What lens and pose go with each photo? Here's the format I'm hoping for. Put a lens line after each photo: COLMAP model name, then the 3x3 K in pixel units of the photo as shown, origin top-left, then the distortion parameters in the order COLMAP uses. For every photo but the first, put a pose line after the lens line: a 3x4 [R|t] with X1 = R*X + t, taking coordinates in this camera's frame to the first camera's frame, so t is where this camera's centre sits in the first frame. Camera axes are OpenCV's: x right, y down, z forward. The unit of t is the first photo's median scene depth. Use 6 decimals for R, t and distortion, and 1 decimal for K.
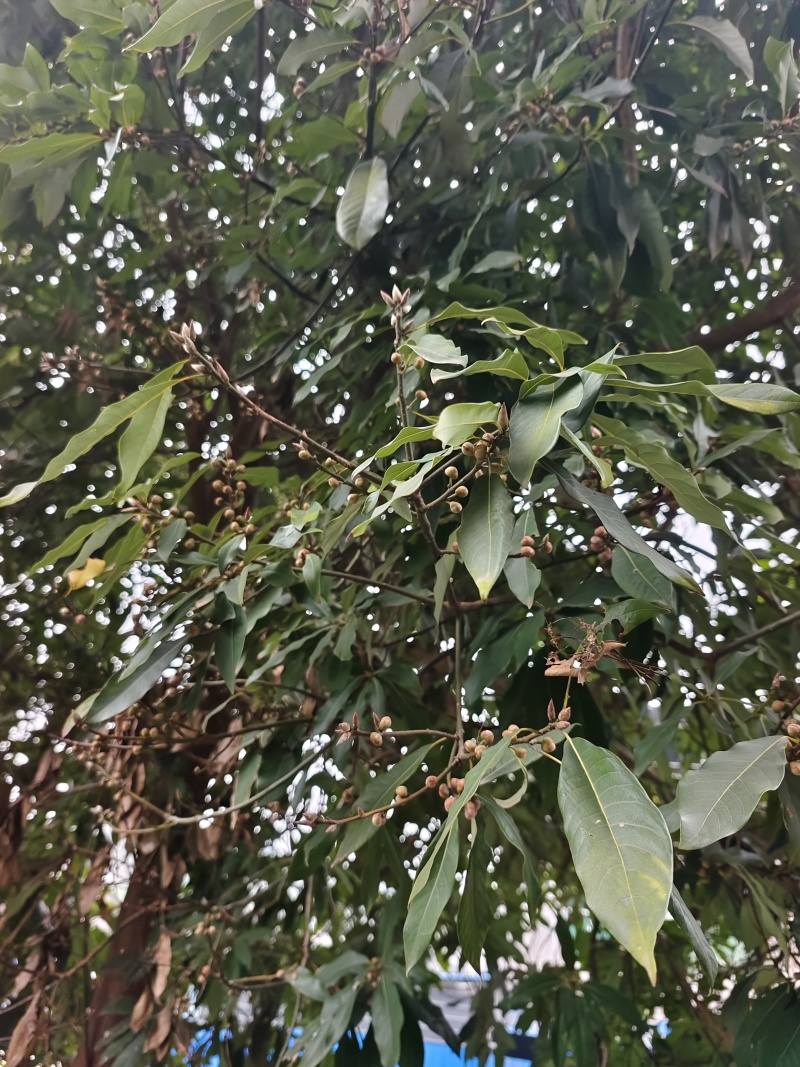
lens RADIAL K [[743.7, 0, 381.1], [0, 743.7, 536.5], [0, 0, 1]] dist [-0.013213, -0.013795]
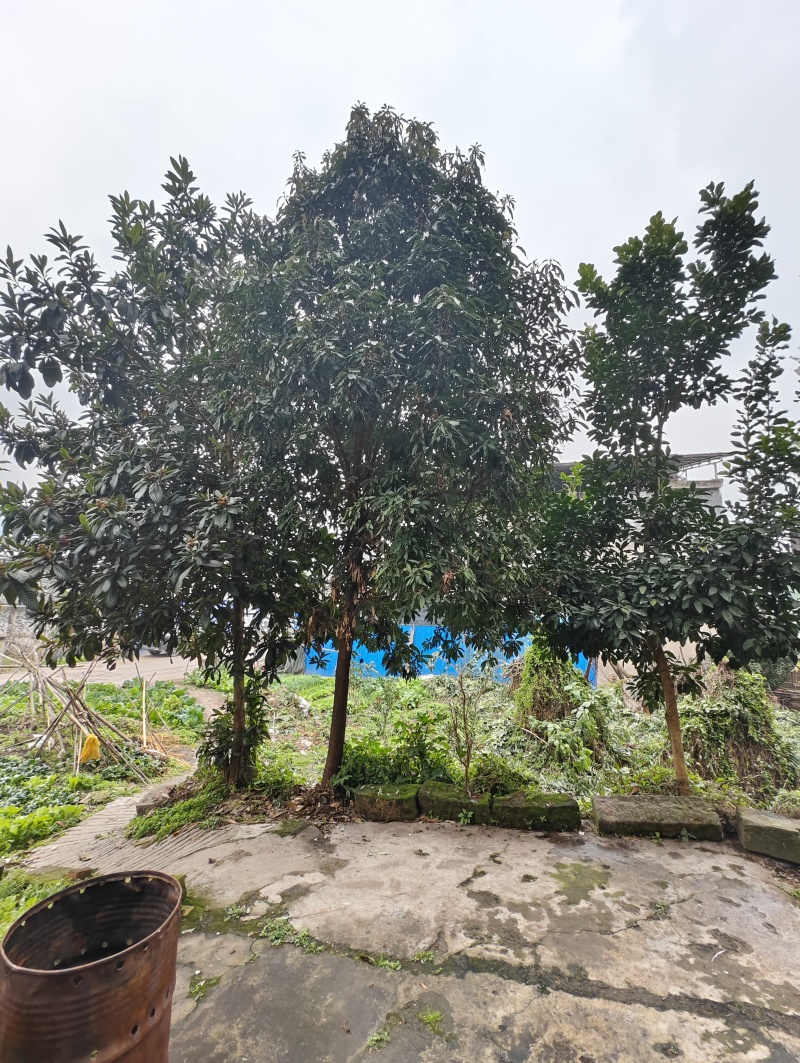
lens RADIAL K [[471.6, 0, 392.3], [0, 471.6, 532.1], [0, 0, 1]] dist [-0.022836, 0.000113]
pose [[0.994139, -0.107958, -0.005666, -0.049461], [0.101906, 0.918337, 0.382455, -1.828831], [-0.036086, -0.380791, 0.923957, -2.899545]]
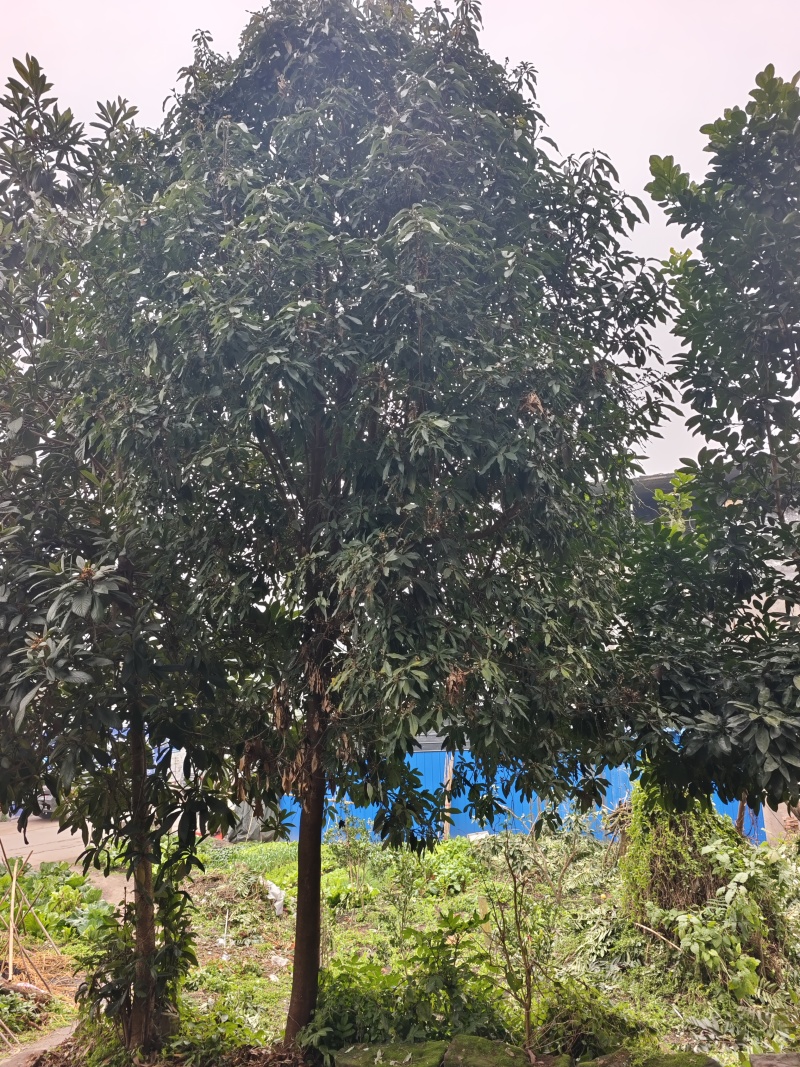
lens RADIAL K [[743.7, 0, 381.1], [0, 743.7, 536.5], [0, 0, 1]] dist [-0.013213, -0.013795]
pose [[0.984351, -0.171192, -0.041788, 0.251312], [0.175840, 0.938687, 0.296557, -1.742788], [-0.011543, -0.299265, 0.954100, -2.697324]]
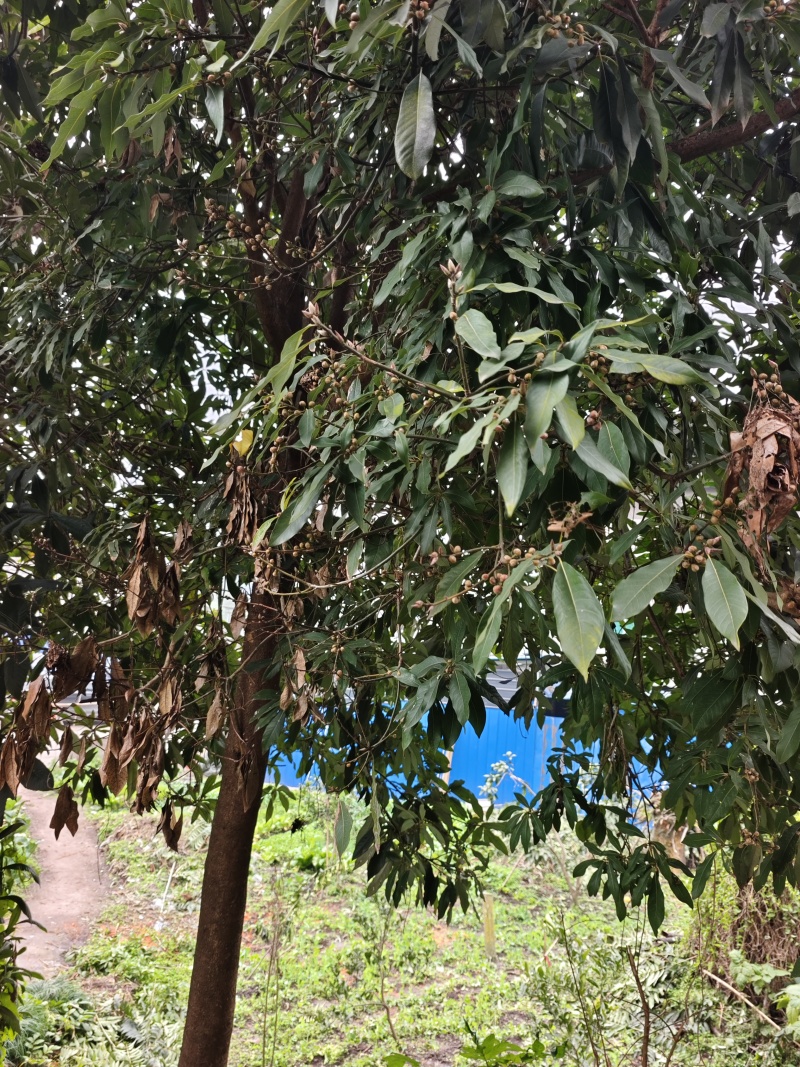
lens RADIAL K [[743.7, 0, 381.1], [0, 743.7, 536.5], [0, 0, 1]] dist [-0.013213, -0.013795]
pose [[0.995677, -0.055803, -0.074257, -0.022332], [0.078958, 0.929535, 0.360182, -0.223821], [0.048925, -0.364488, 0.929922, -0.325912]]
